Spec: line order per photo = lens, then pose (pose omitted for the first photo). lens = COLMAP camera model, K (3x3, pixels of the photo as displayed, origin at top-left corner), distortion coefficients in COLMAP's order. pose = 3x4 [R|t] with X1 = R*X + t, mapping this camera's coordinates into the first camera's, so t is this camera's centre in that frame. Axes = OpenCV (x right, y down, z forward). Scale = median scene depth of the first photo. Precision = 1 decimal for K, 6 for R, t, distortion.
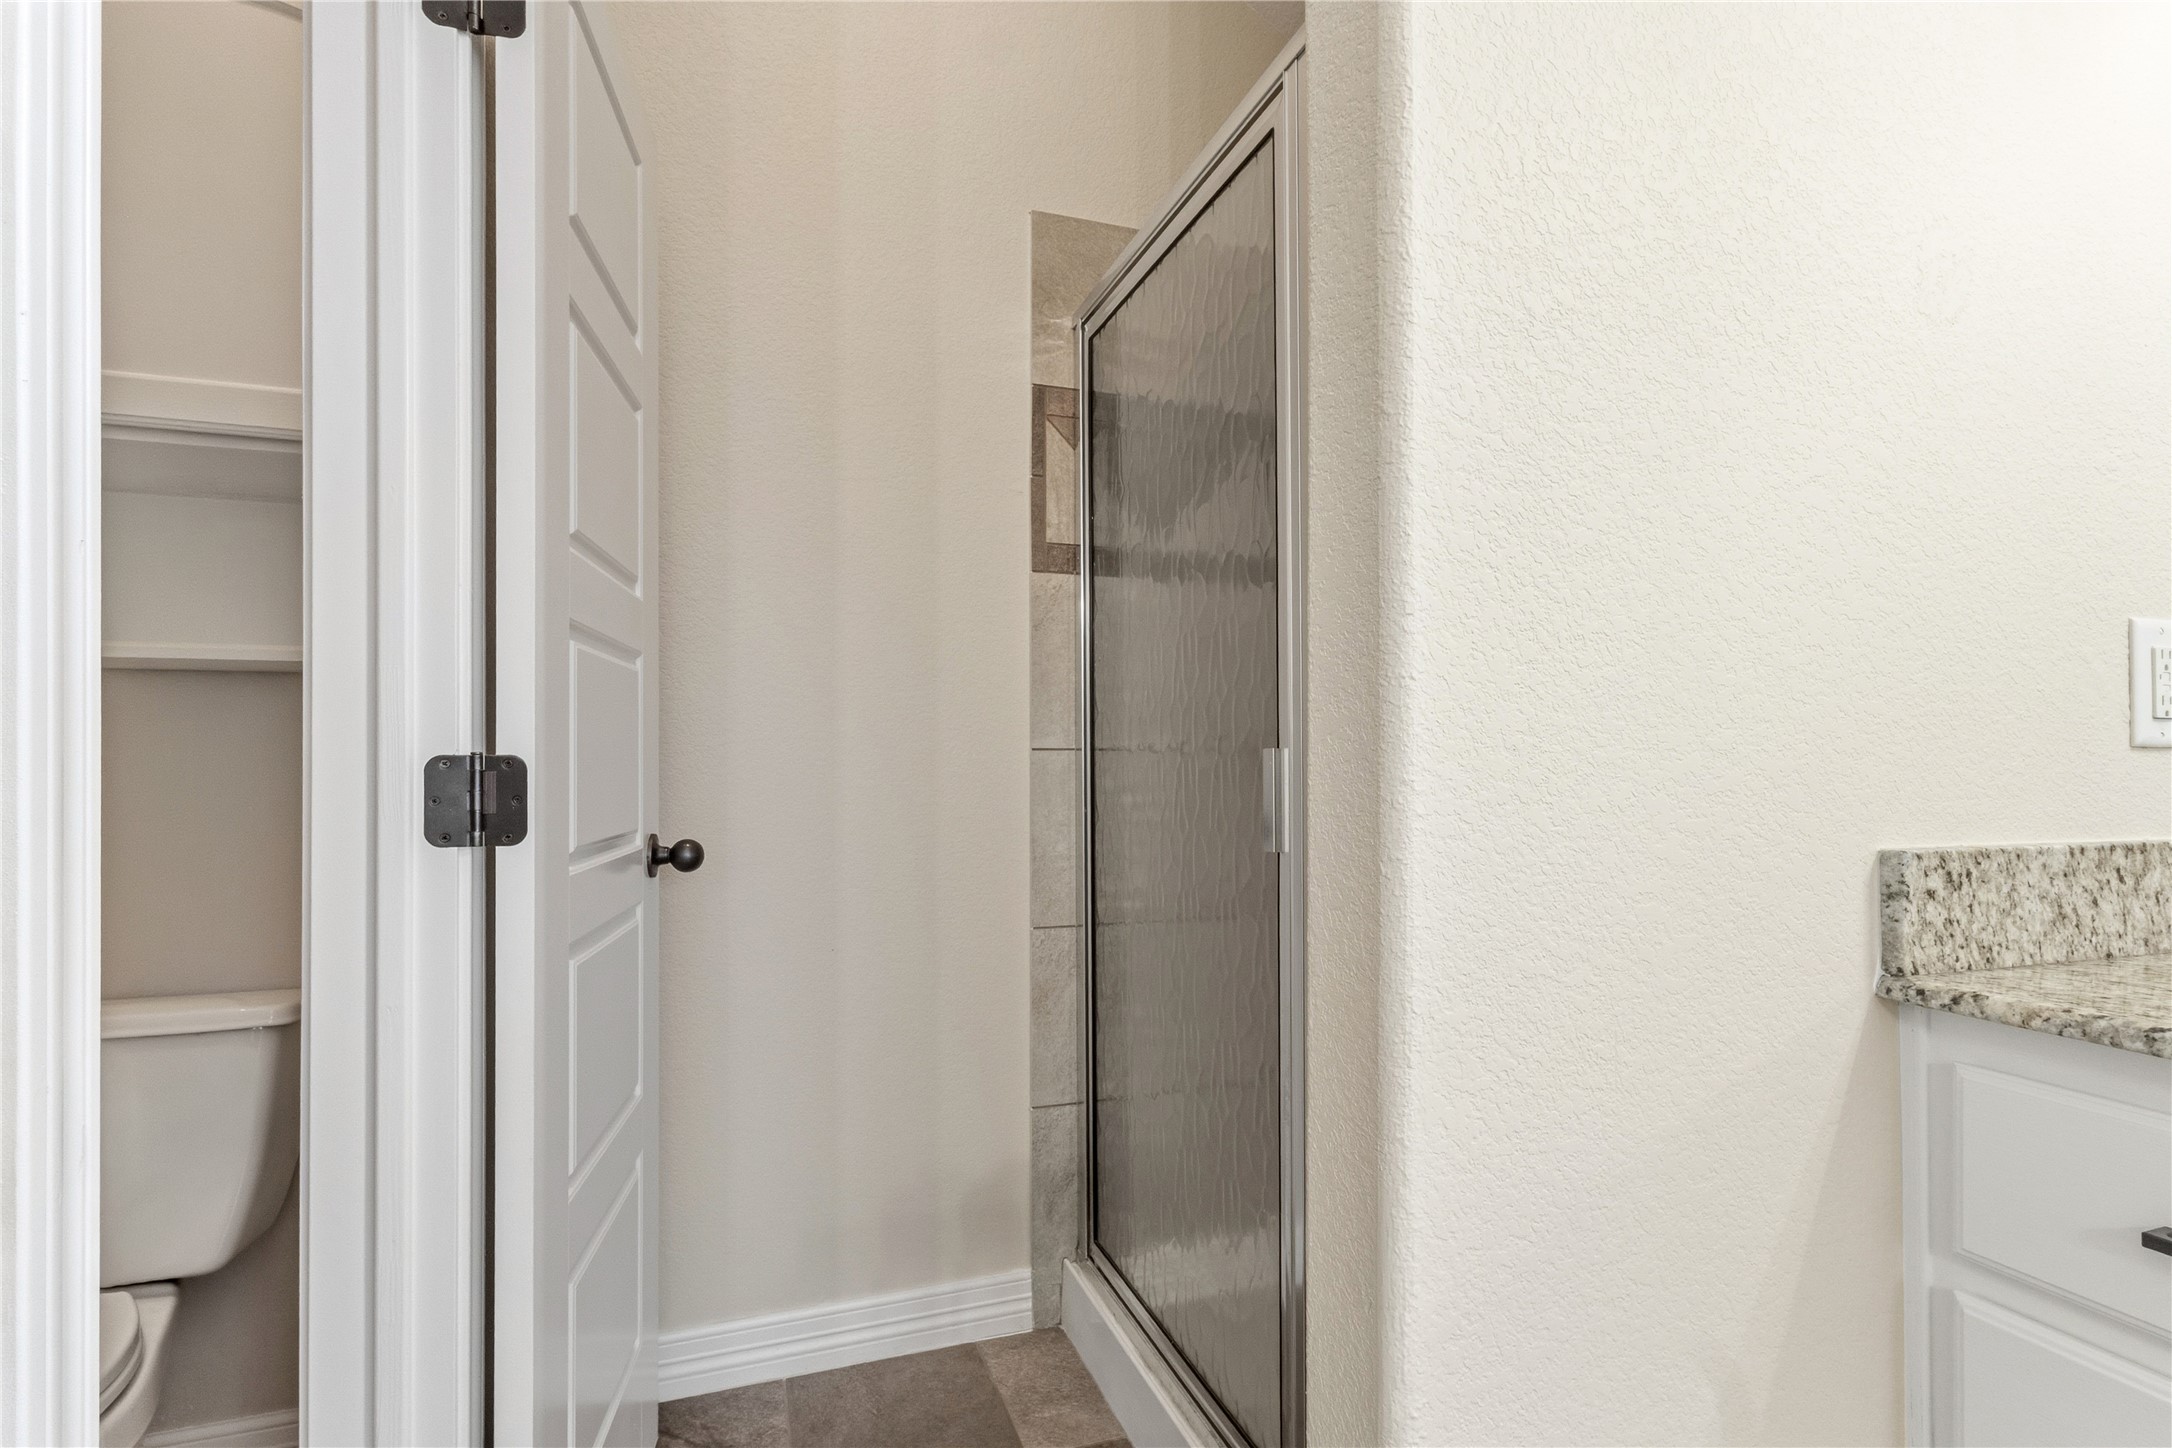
lens RADIAL K [[1019.4, 0, 1079.9], [0, 1019.4, 751.4], [0, 0, 1]] dist [0.004309, 0.001382]
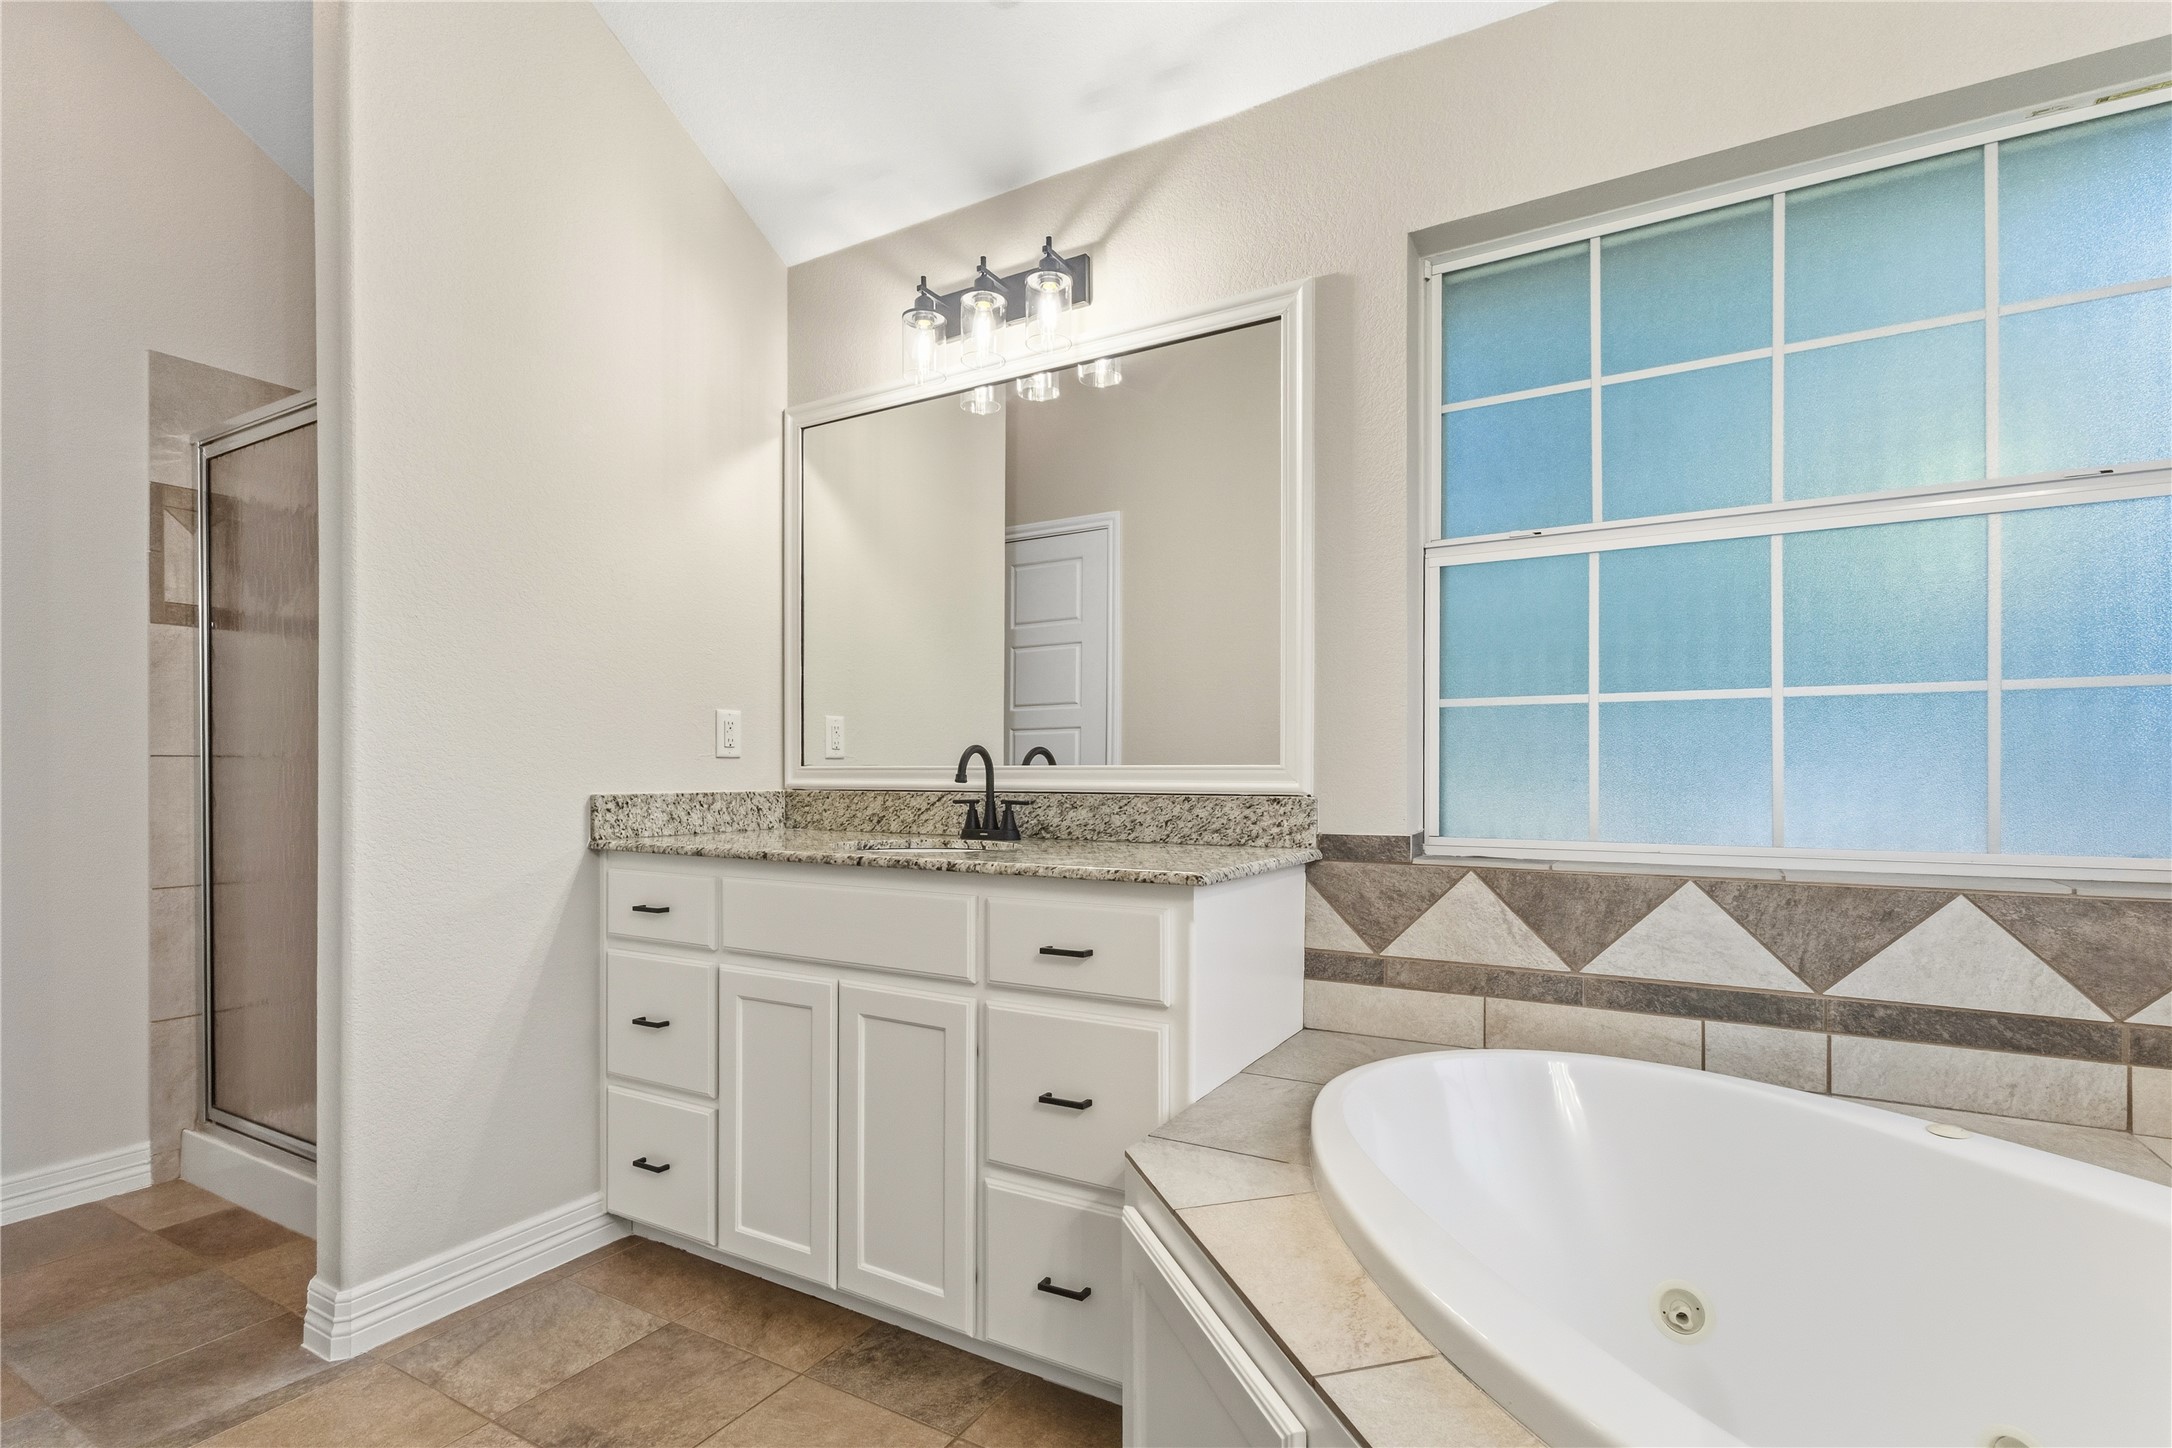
lens RADIAL K [[1008.0, 0, 1090.1], [0, 1008.0, 765.2], [0, 0, 1]] dist [0.000480, 0.000580]
pose [[0.748635, -0.000859, 0.662982, -0.001567], [-0.002909, 0.999985, 0.004581, 0.000208], [-0.662976, -0.005358, 0.748621, -0.813131]]
